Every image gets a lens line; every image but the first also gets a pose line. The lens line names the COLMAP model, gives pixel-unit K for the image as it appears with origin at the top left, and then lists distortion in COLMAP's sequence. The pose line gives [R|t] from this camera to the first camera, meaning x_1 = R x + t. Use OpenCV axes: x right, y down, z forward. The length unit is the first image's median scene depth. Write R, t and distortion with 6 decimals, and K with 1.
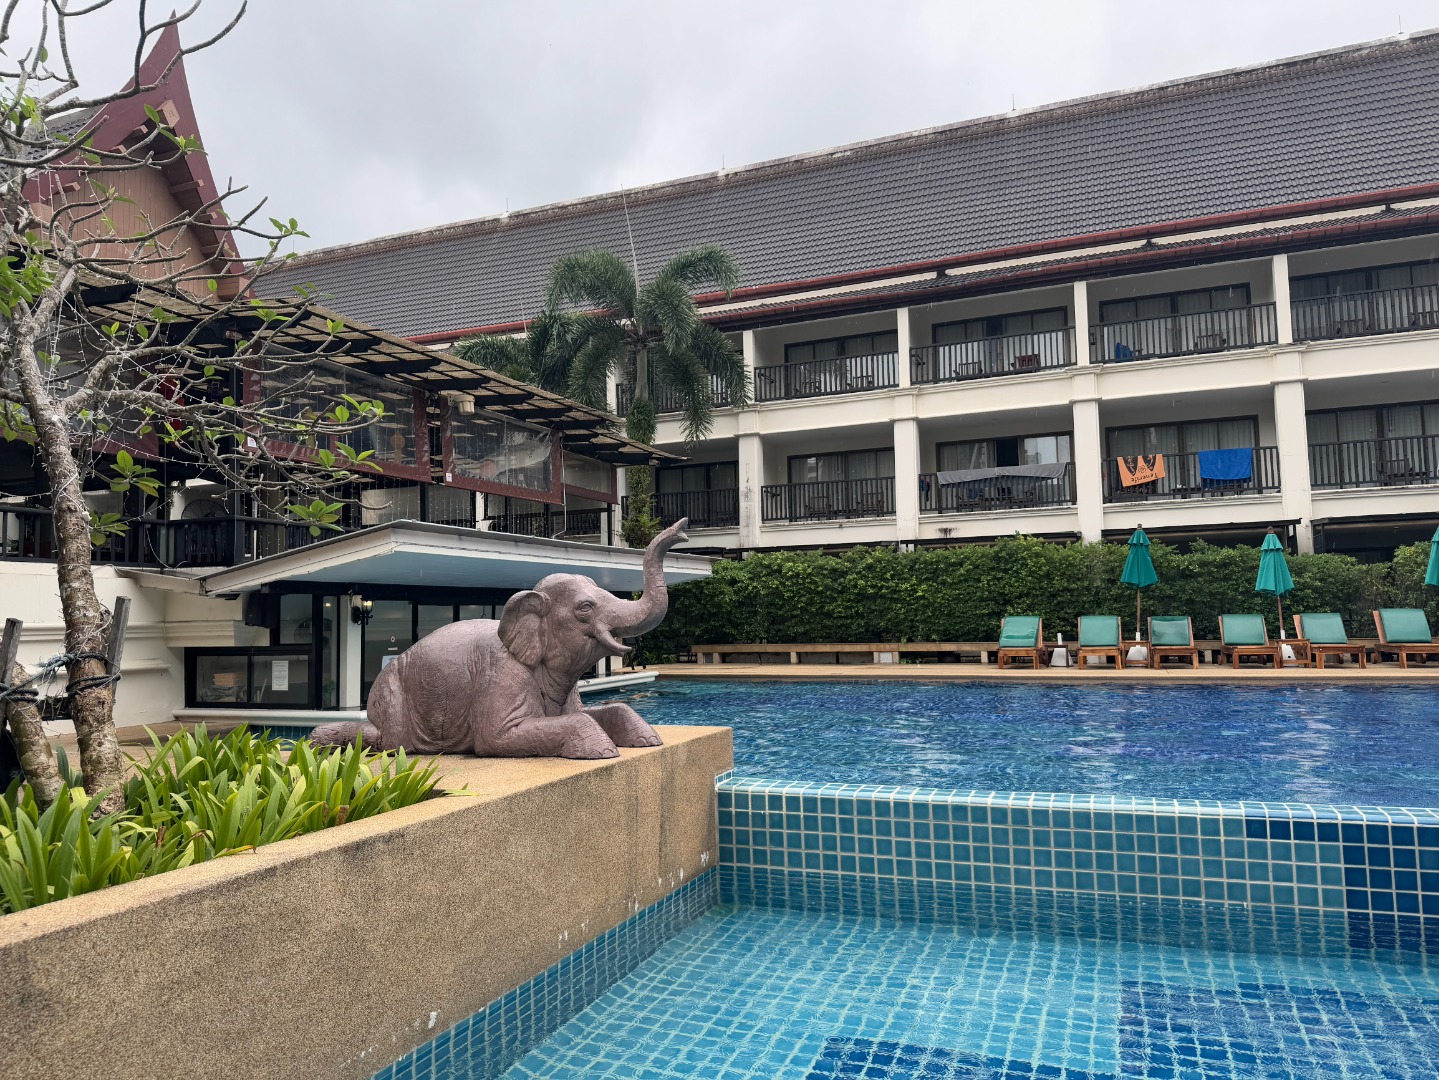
lens RADIAL K [[1010.2, 0, 722.7], [0, 1010.2, 547.4], [0, 0, 1]] dist [0.040734, -0.048742]
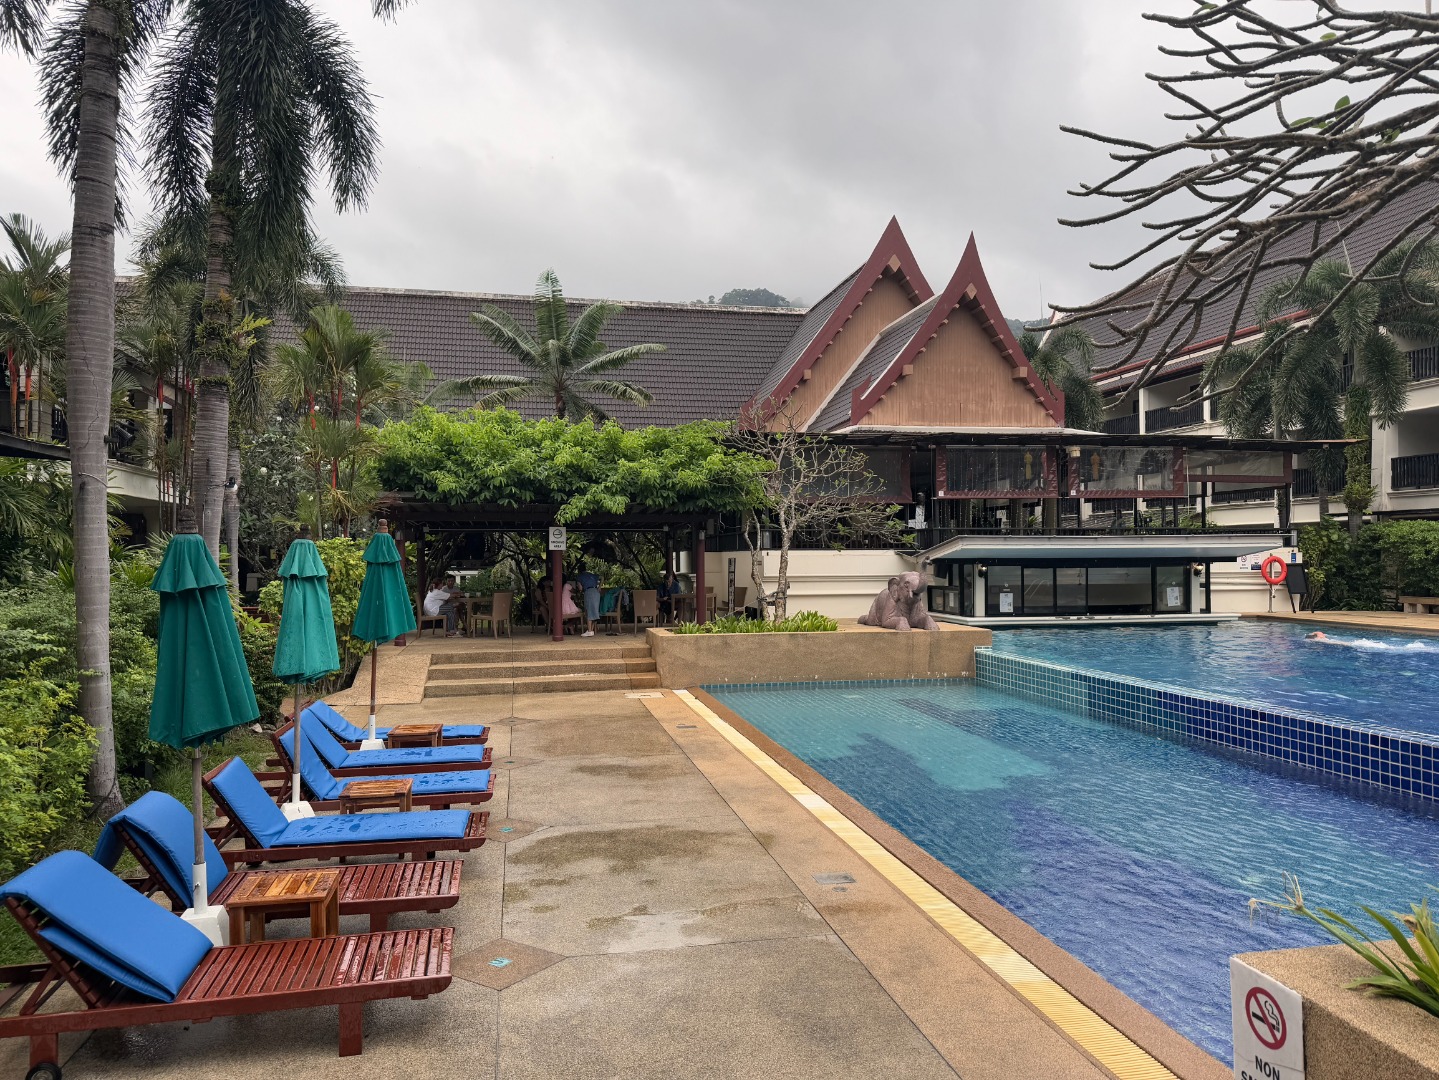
lens RADIAL K [[1010.2, 0, 714.6], [0, 1010.2, 536.0], [0, 0, 1]] dist [0.040734, -0.048742]
pose [[0.542512, 0.002545, -0.840044, 1.124483], [0.052295, 0.997954, 0.036797, -0.119685], [0.838419, -0.063893, 0.541269, -0.606525]]
